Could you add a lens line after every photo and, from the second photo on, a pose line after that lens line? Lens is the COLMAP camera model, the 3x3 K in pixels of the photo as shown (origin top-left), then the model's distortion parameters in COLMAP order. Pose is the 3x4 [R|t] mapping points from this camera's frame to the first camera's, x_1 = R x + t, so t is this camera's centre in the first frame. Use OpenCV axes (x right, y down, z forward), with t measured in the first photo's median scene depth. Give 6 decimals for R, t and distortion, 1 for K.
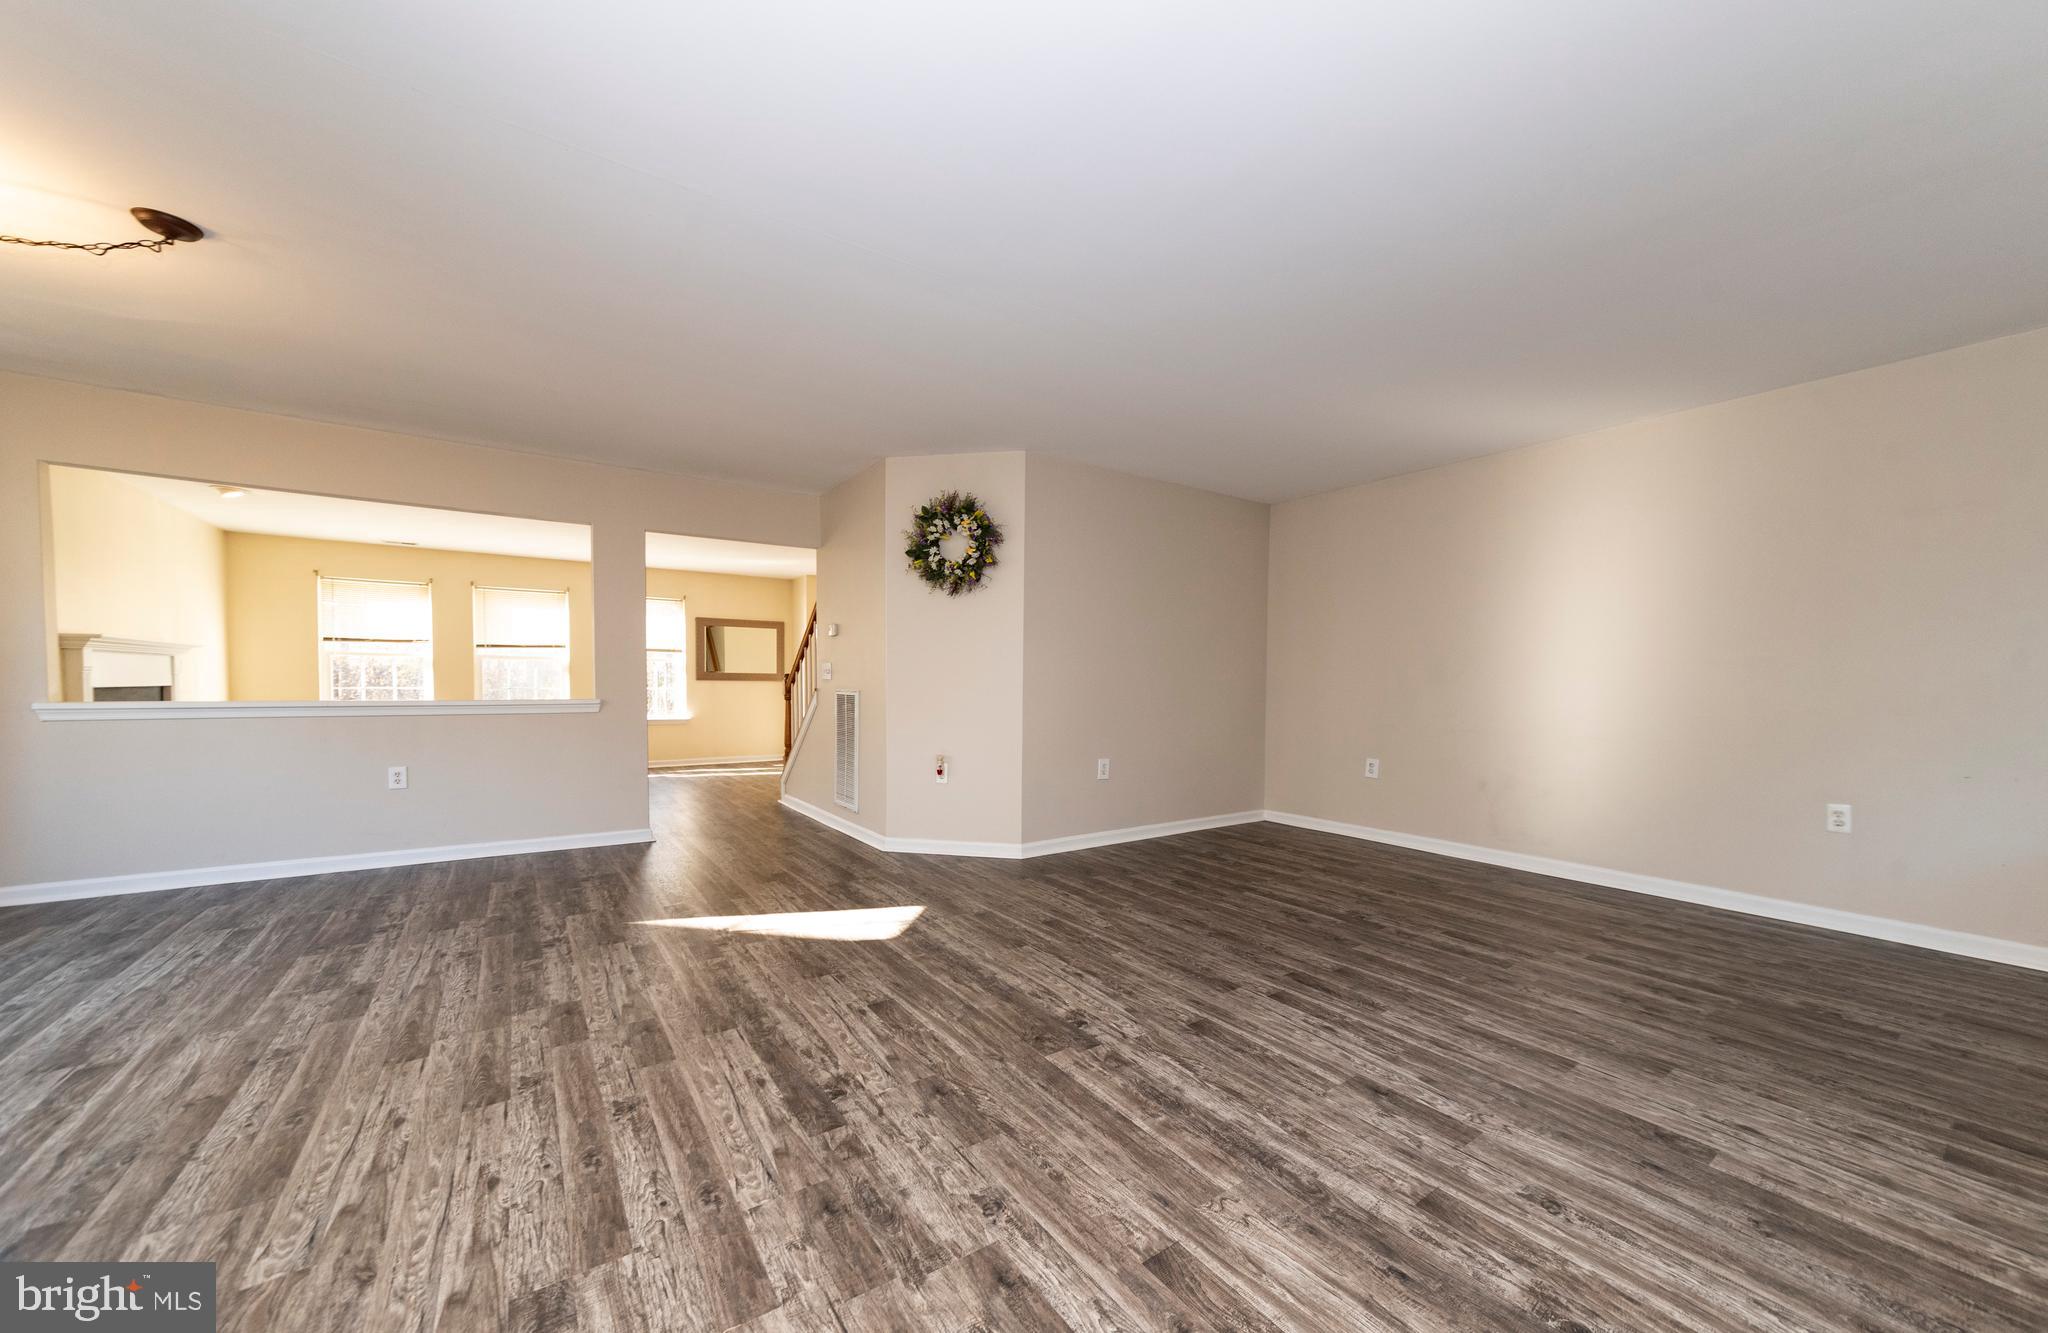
lens RADIAL K [[731.1, 0, 999.4], [0, 731.1, 672.1], [0, 0, 1]] dist [0.001706, 0.003242]
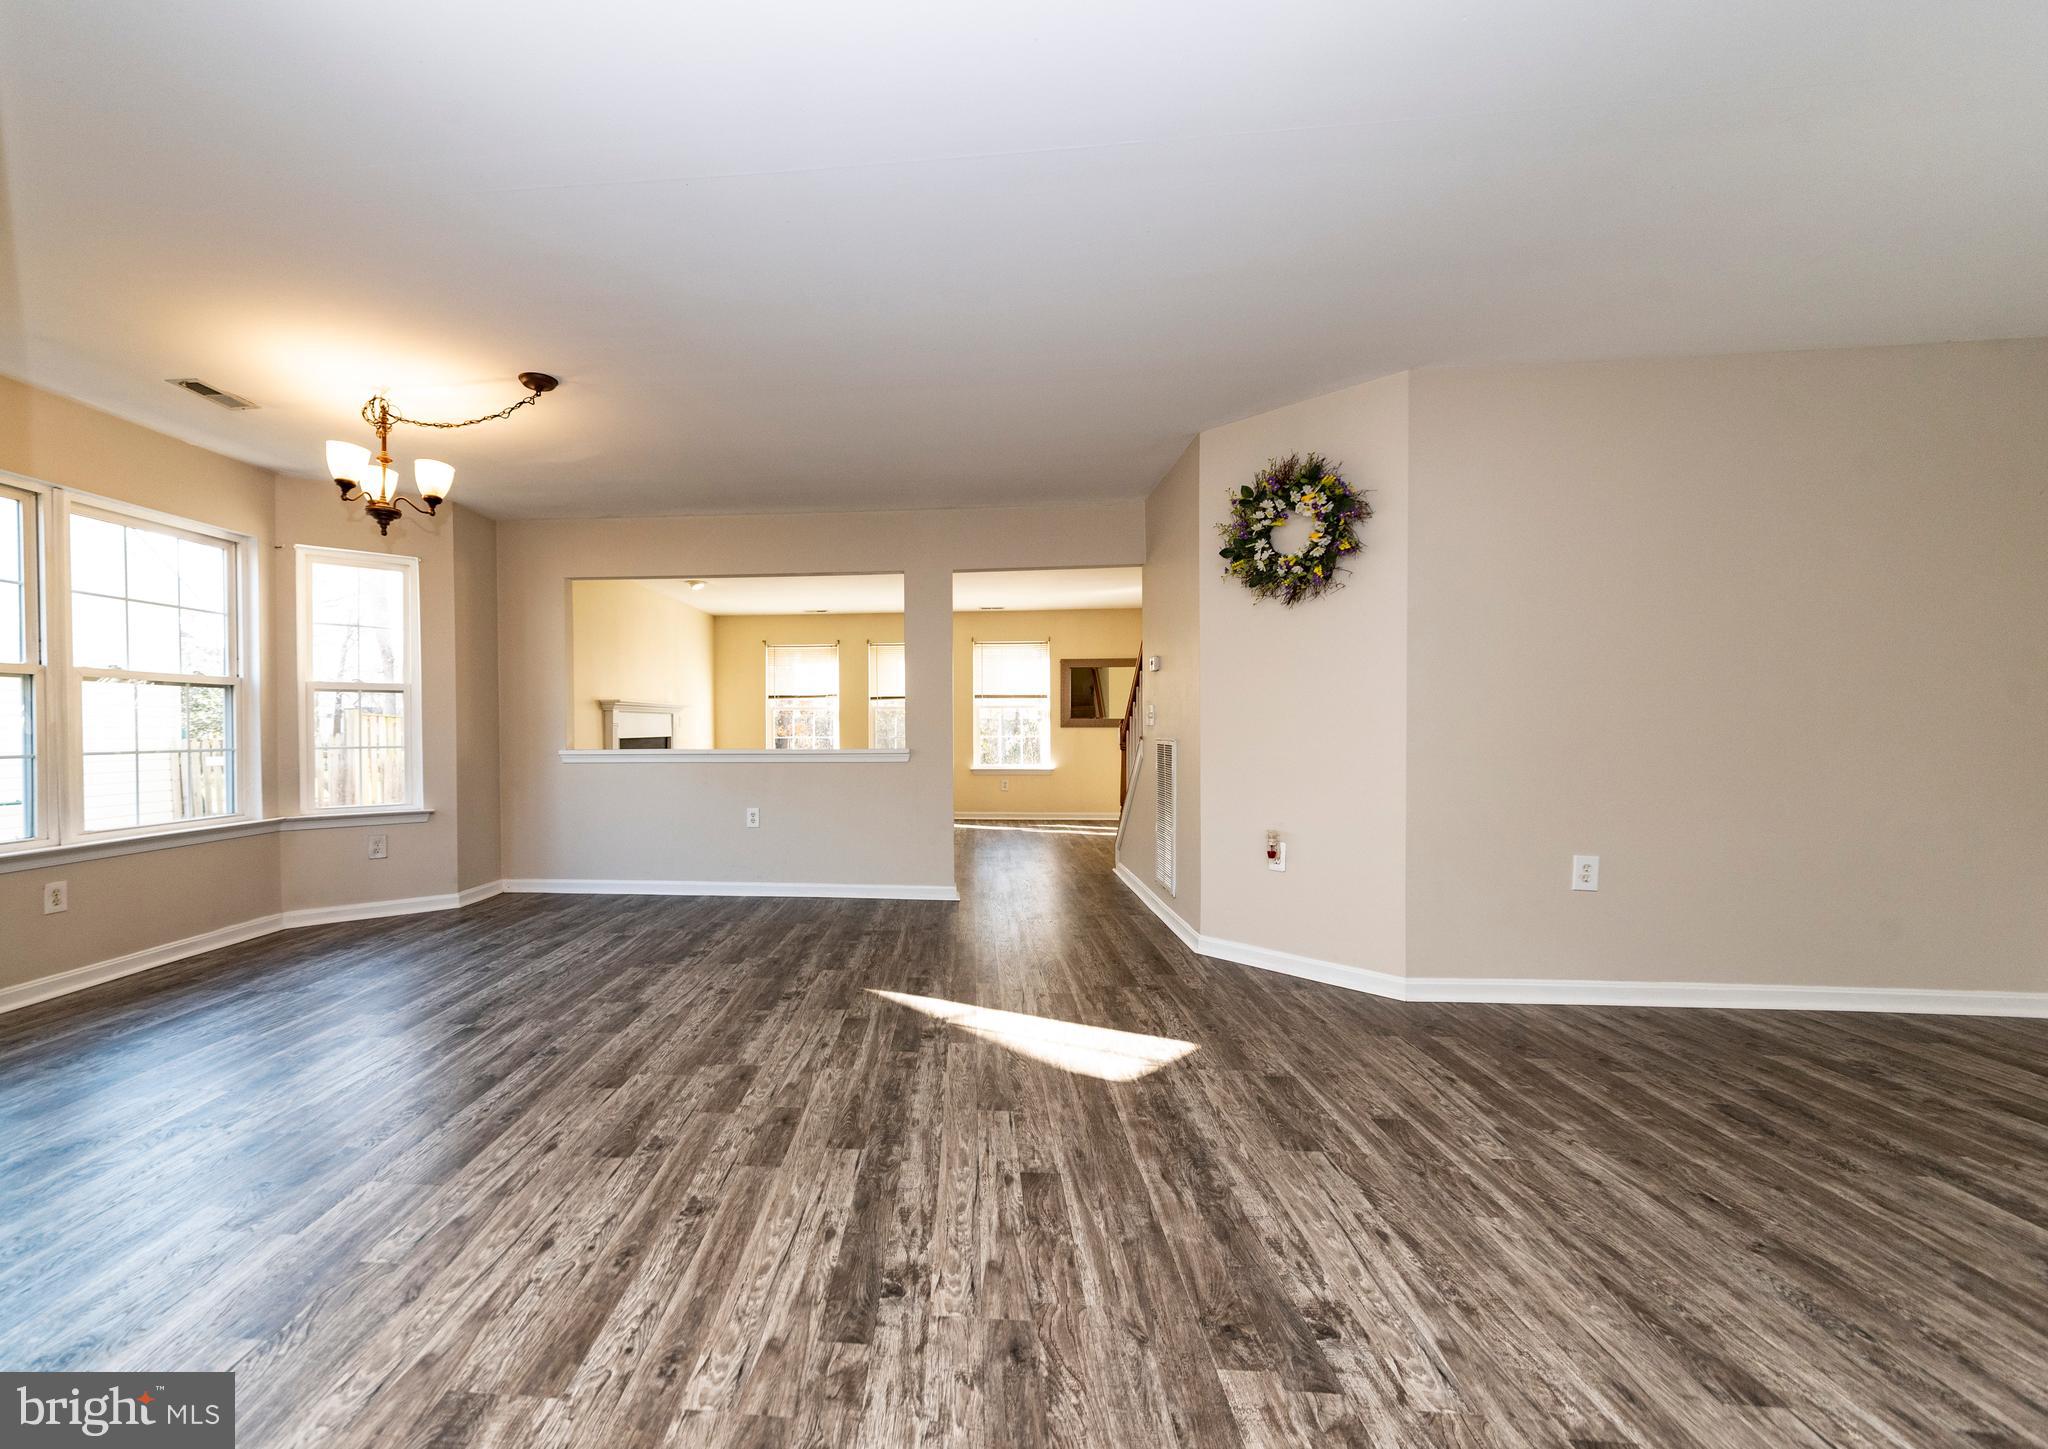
lens RADIAL K [[812.4, 0, 888.4], [0, 812.4, 724.1], [0, 0, 1]] dist [0.003006, 0.000439]
pose [[0.777793, -0.014048, -0.628363, 0.185018], [0.020623, 0.999782, 0.003175, -0.001063], [0.628182, -0.015429, 0.777914, 0.222774]]
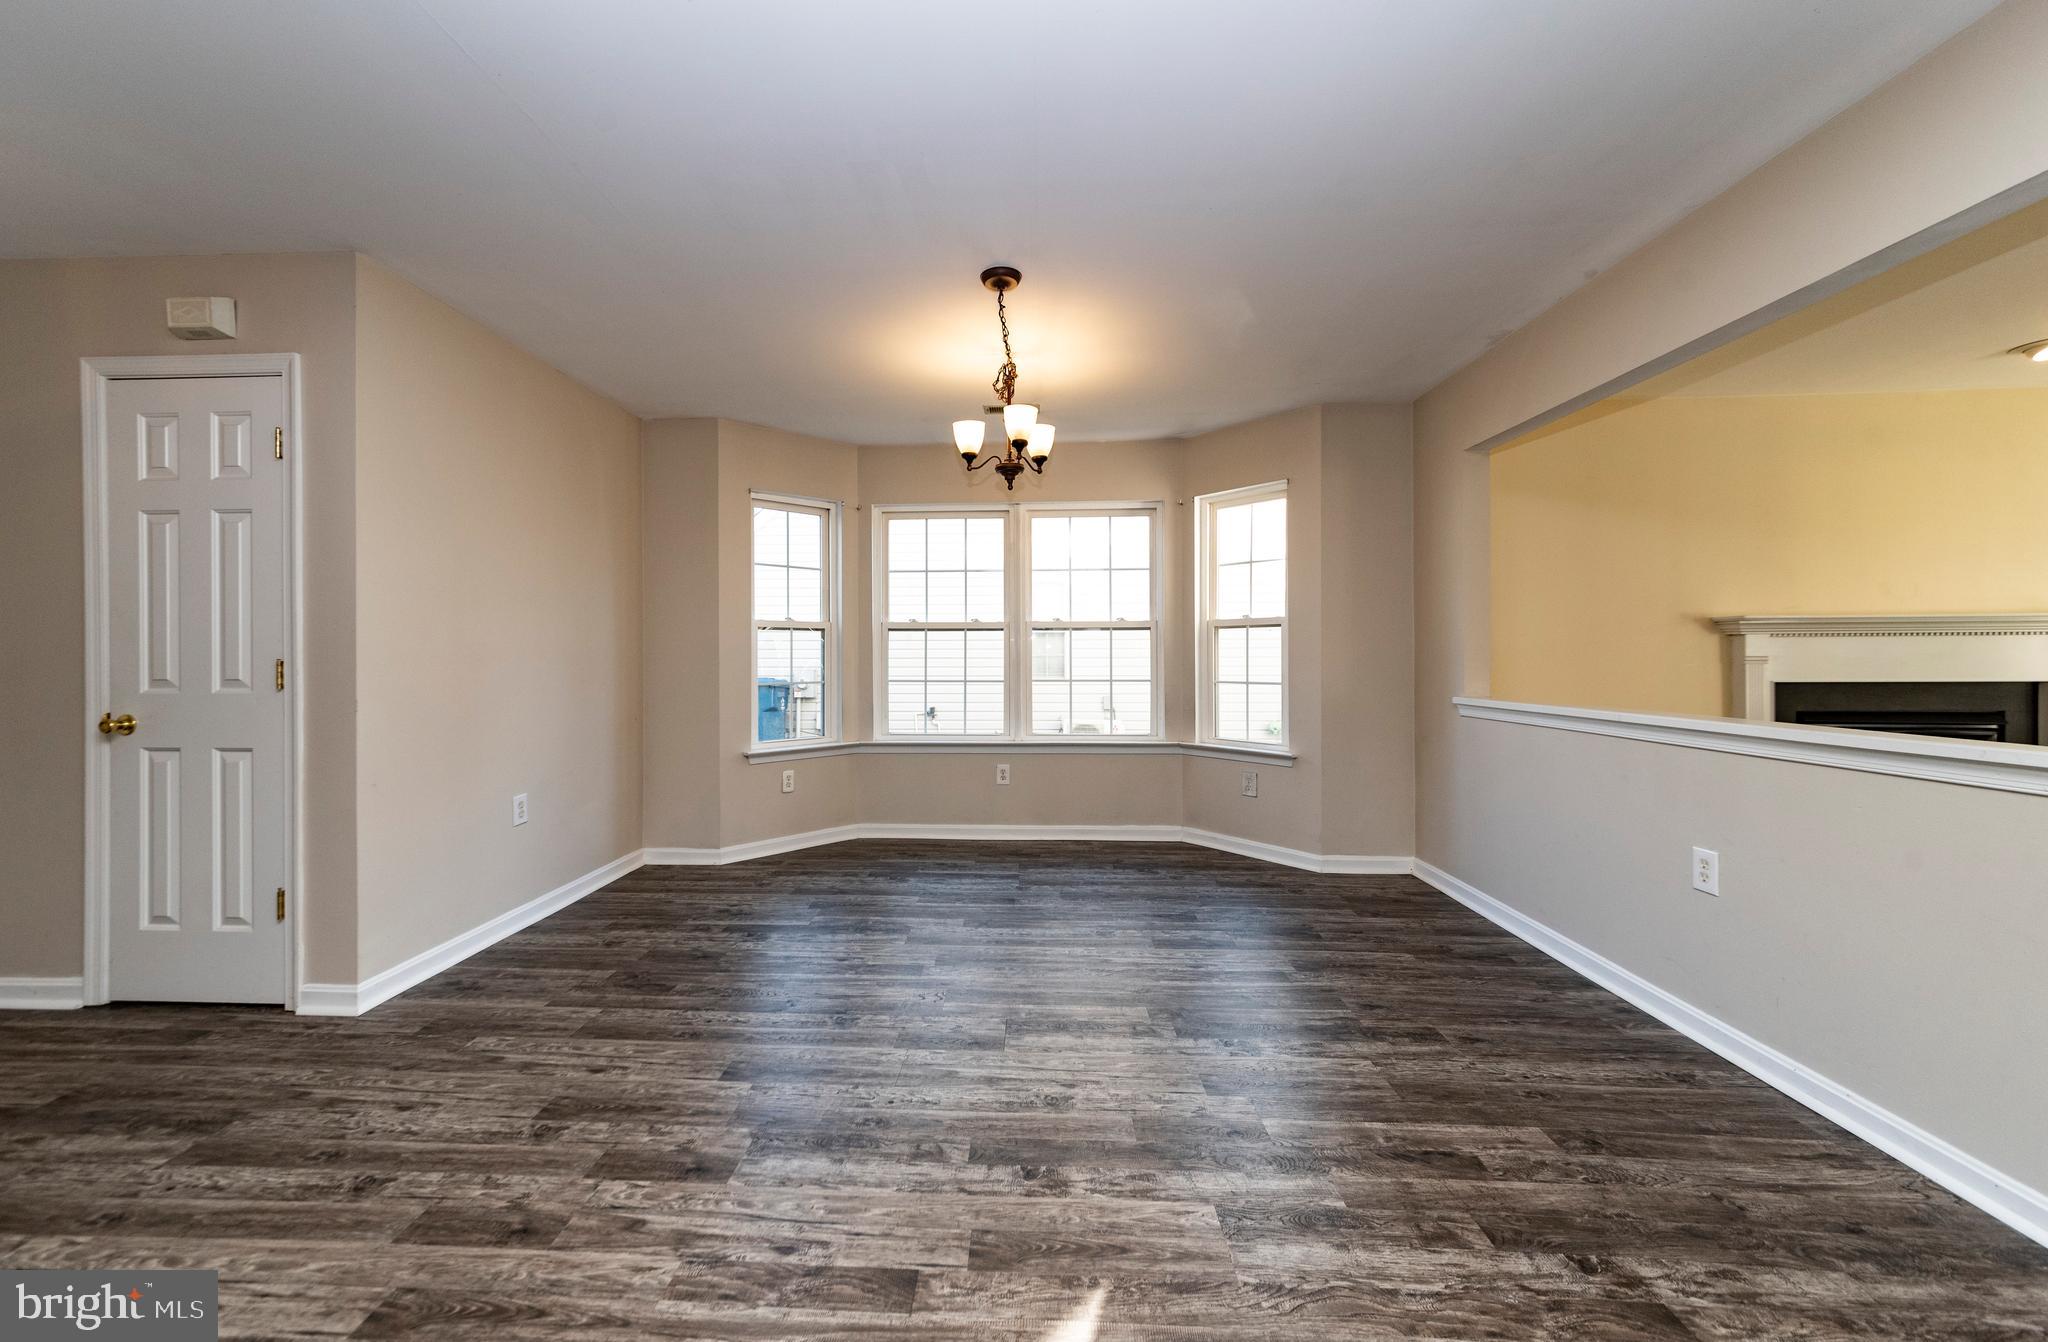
lens RADIAL K [[751.3, 0, 1018.2], [0, 751.3, 658.7], [0, 0, 1]] dist [-0.001179, -0.000014]
pose [[-0.590563, -0.001596, -0.806990, -0.145686], [0.010719, 0.999894, -0.009822, -0.009066], [0.806920, -0.014450, -0.590484, 1.274394]]
